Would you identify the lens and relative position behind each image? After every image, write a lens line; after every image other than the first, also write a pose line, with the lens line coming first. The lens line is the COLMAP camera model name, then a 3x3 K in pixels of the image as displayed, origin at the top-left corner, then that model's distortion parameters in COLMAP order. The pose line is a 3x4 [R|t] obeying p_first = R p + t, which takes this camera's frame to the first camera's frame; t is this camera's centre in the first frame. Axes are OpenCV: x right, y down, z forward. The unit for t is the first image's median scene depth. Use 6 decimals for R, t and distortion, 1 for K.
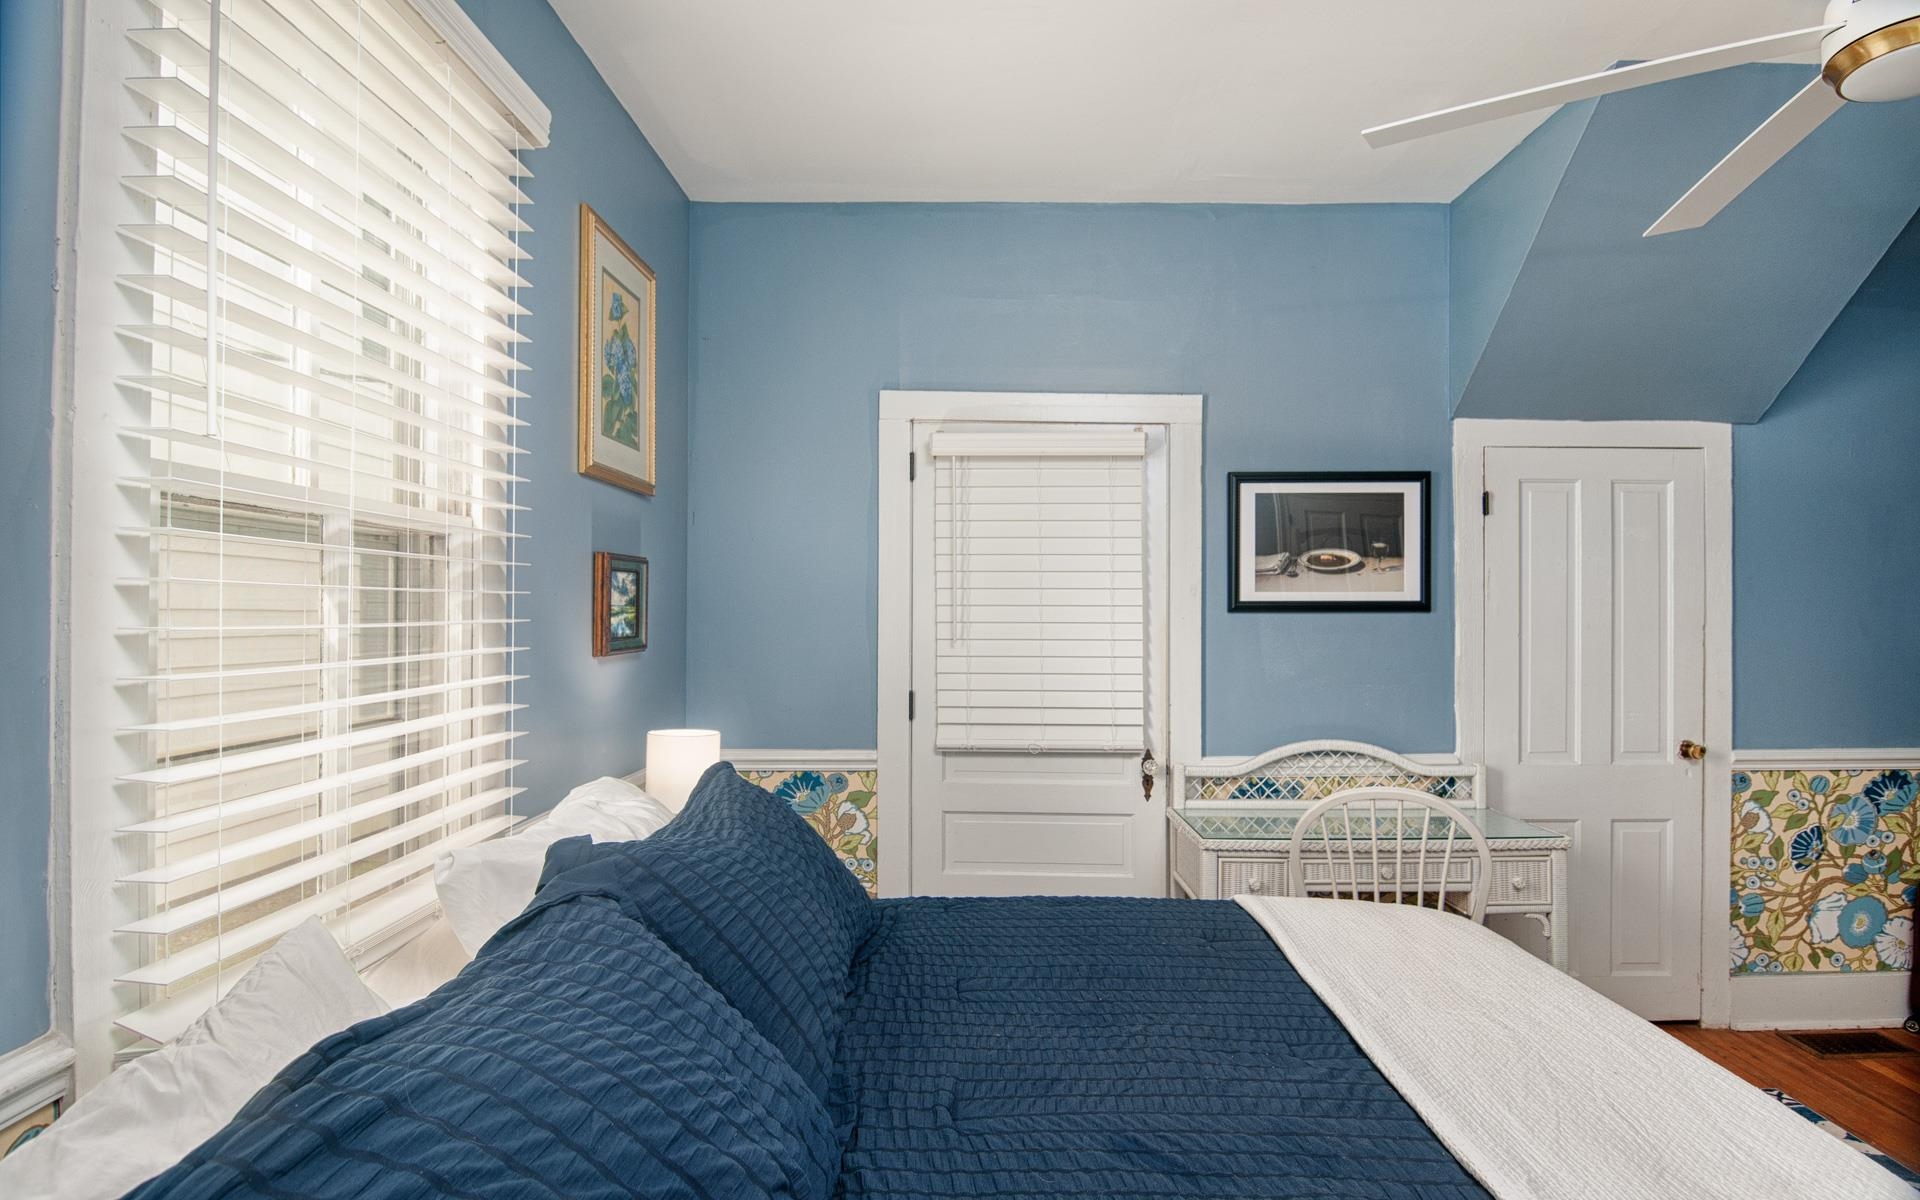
lens RADIAL K [[1021.8, 0, 960.0], [0, 1021.8, 600.0], [0, 0, 1]] dist [0.002011, 0.000088]
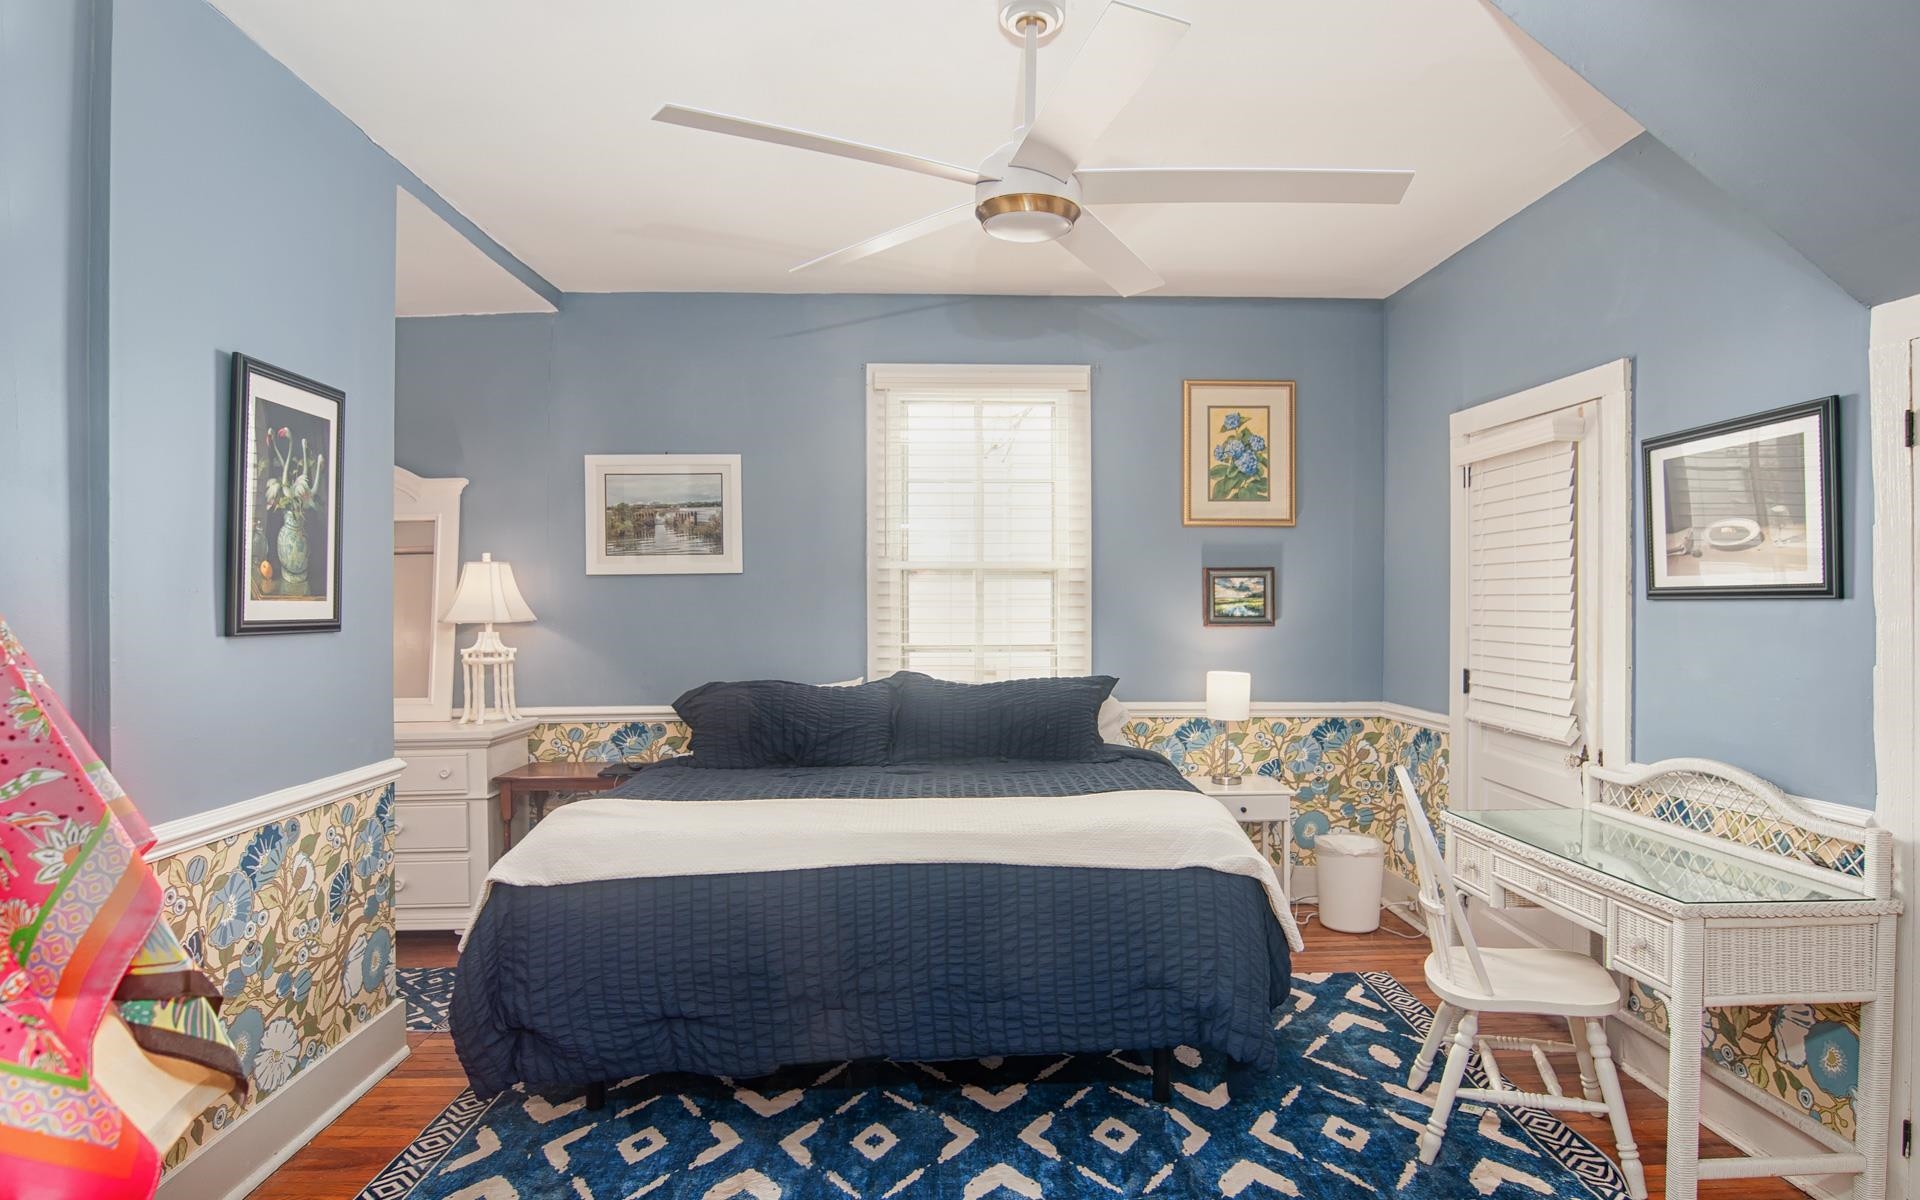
lens RADIAL K [[1021.8, 0, 960.0], [0, 1021.8, 600.0], [0, 0, 1]] dist [0.002011, 0.000088]
pose [[0.061553, -0.003659, -0.998097, 1.101450], [0.016121, 0.999866, -0.002671, 0.004378], [0.997974, -0.015926, 0.061604, 0.364222]]
